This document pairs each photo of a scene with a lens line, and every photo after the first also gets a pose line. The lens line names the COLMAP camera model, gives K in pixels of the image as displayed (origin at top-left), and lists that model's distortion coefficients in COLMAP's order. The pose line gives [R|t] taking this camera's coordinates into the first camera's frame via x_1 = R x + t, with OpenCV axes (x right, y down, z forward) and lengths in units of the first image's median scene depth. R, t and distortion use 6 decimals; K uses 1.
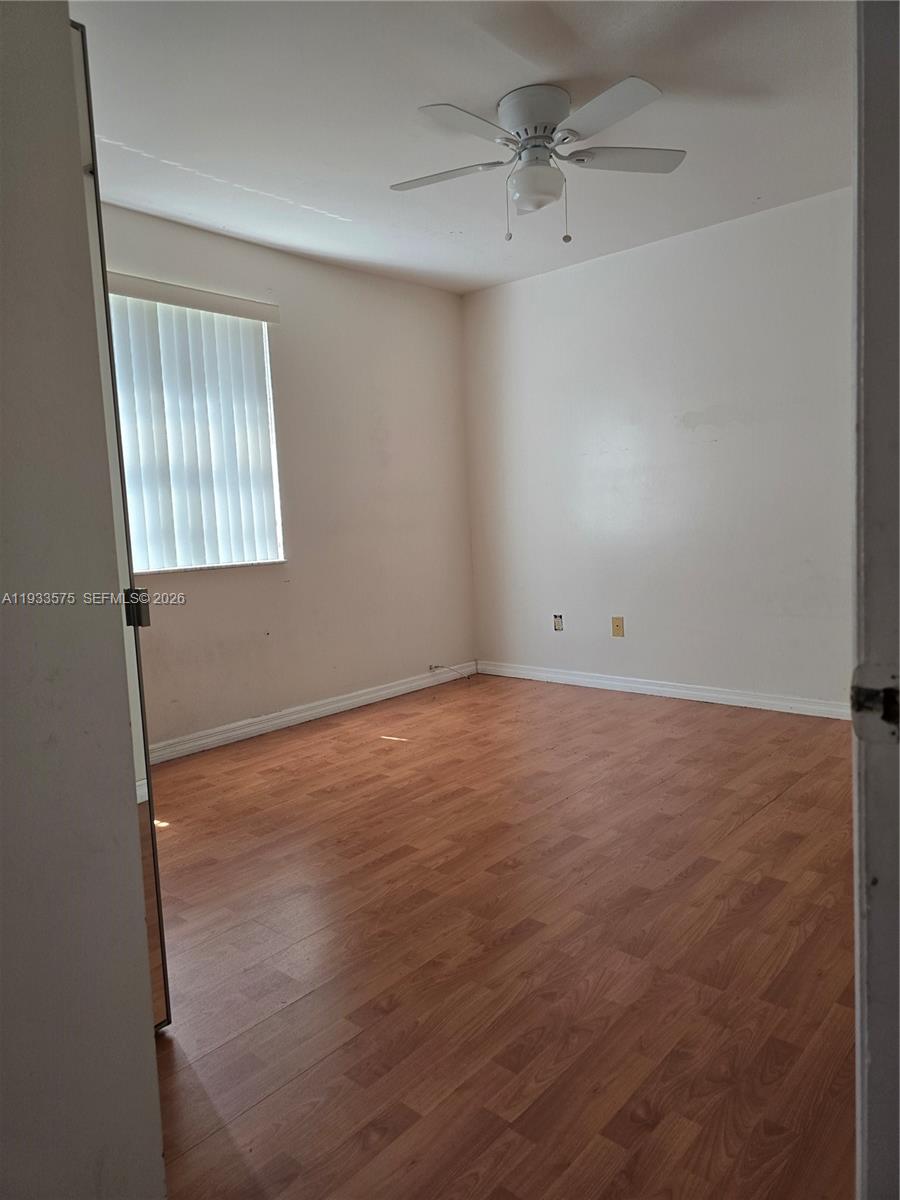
lens RADIAL K [[815.0, 0, 445.4], [0, 815.0, 597.4], [0, 0, 1]] dist [0.049914, -0.045723]
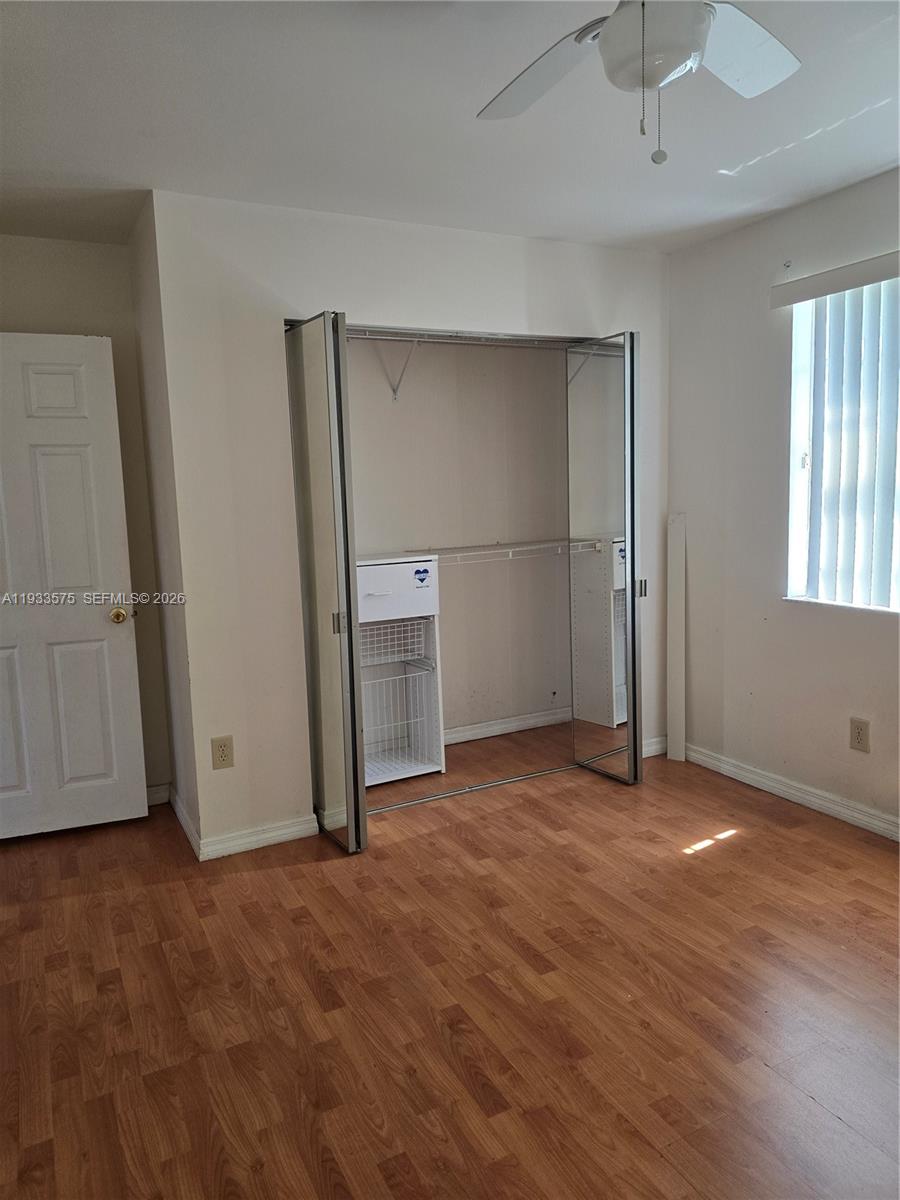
lens RADIAL K [[815.0, 0, 444.5], [0, 815.0, 599.6], [0, 0, 1]] dist [0.049914, -0.045723]
pose [[-0.365515, 0.187964, -0.911629, 0.998980], [-0.041830, 0.975092, 0.217820, -0.376936], [0.929865, 0.117750, -0.348549, 1.560698]]
